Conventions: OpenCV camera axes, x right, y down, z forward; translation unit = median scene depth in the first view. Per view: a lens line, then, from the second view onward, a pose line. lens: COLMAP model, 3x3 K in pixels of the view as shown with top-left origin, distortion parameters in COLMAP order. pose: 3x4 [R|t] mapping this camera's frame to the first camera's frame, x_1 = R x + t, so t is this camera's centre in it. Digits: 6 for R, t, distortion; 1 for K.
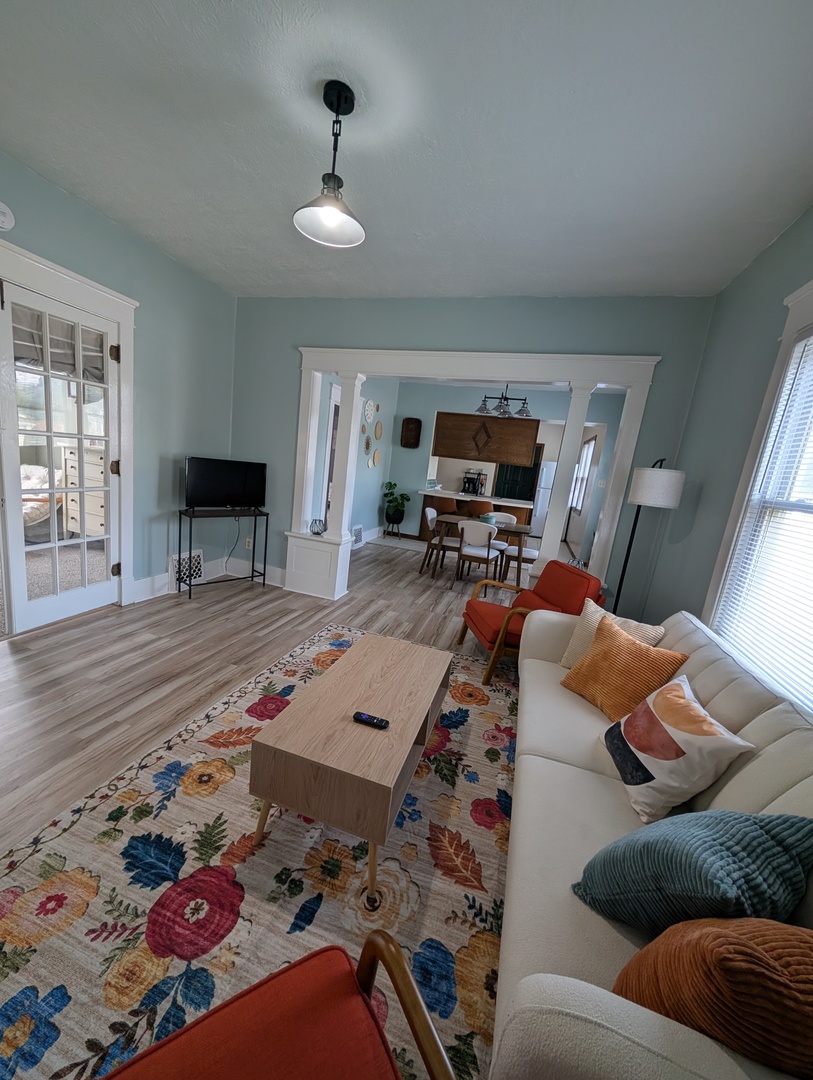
lens RADIAL K [[408.2, 0, 406.2], [0, 408.2, 542.3], [0, 0, 1]] dist [0.001054, 0.000307]
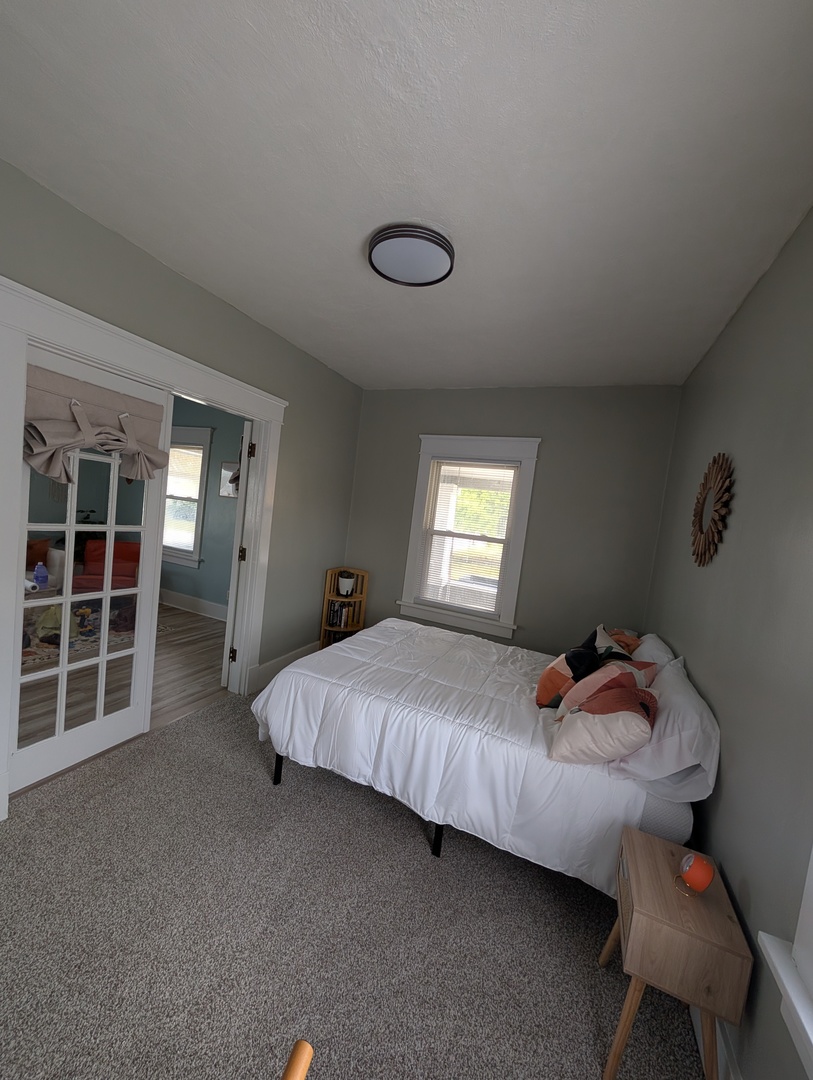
lens RADIAL K [[408.2, 0, 406.2], [0, 408.2, 542.3], [0, 0, 1]] dist [0.001054, 0.000307]
pose [[-0.964406, -0.244703, 0.100206, -1.284376], [-0.209276, 0.937976, 0.276413, -0.495401], [-0.161630, 0.245604, -0.955800, 1.417553]]
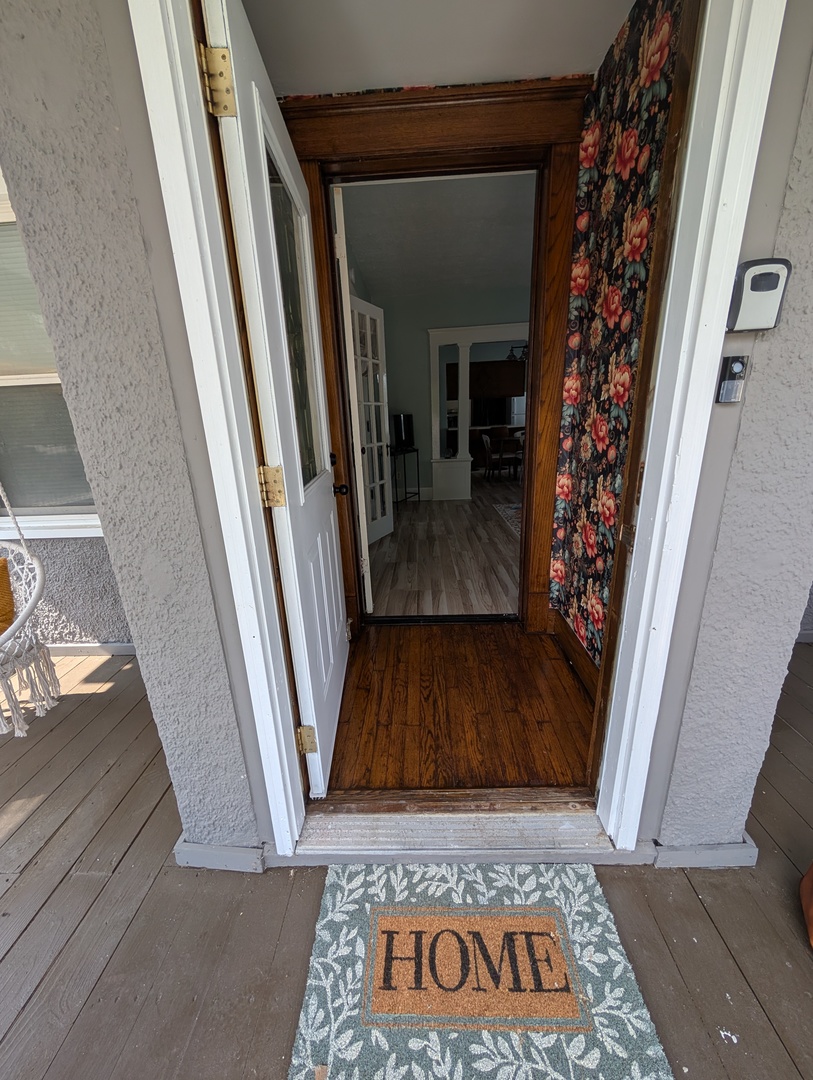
lens RADIAL K [[408.2, 0, 406.2], [0, 408.2, 542.3], [0, 0, 1]] dist [0.001054, 0.000307]
pose [[0.953482, -0.224412, 0.201274, -0.943548], [0.202226, 0.971329, 0.124999, 0.077857], [-0.223555, -0.078481, 0.971527, -0.547222]]
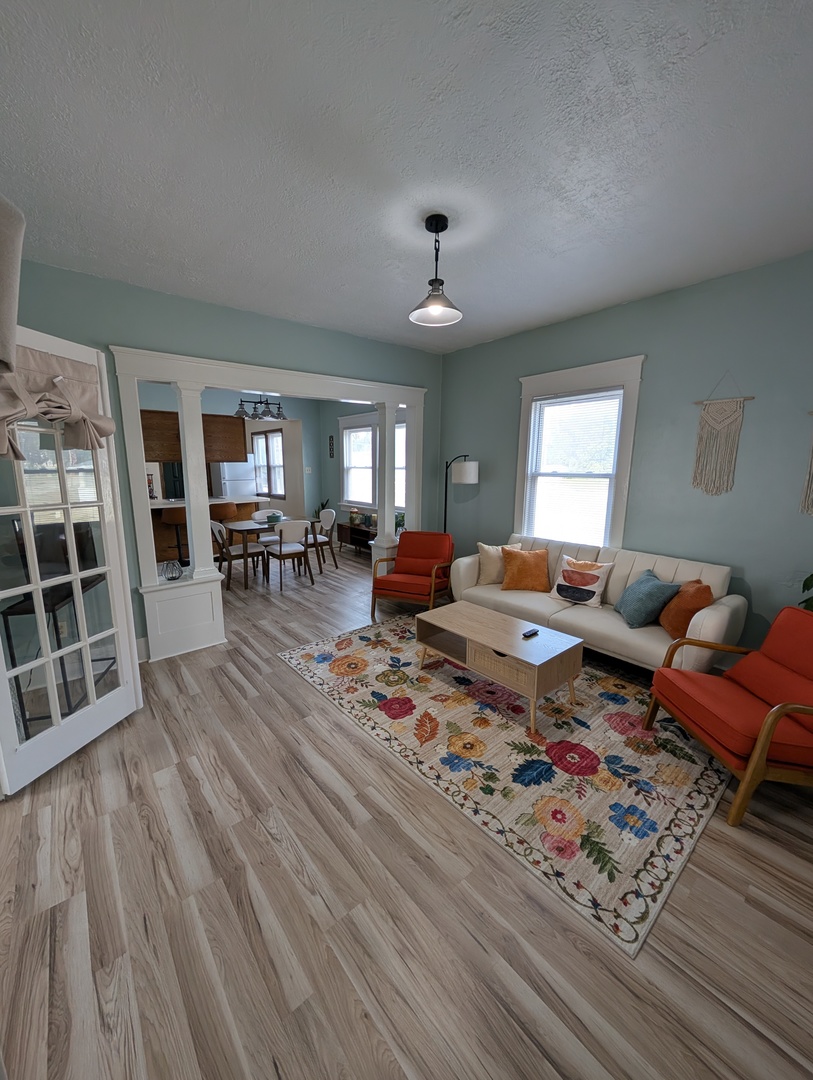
lens RADIAL K [[408.2, 0, 406.2], [0, 408.2, 542.3], [0, 0, 1]] dist [0.001054, 0.000307]
pose [[0.537707, -0.270212, 0.798660, -0.777902], [0.227299, 0.958639, 0.171306, -0.161495], [-0.811915, 0.089422, 0.576886, 0.193391]]
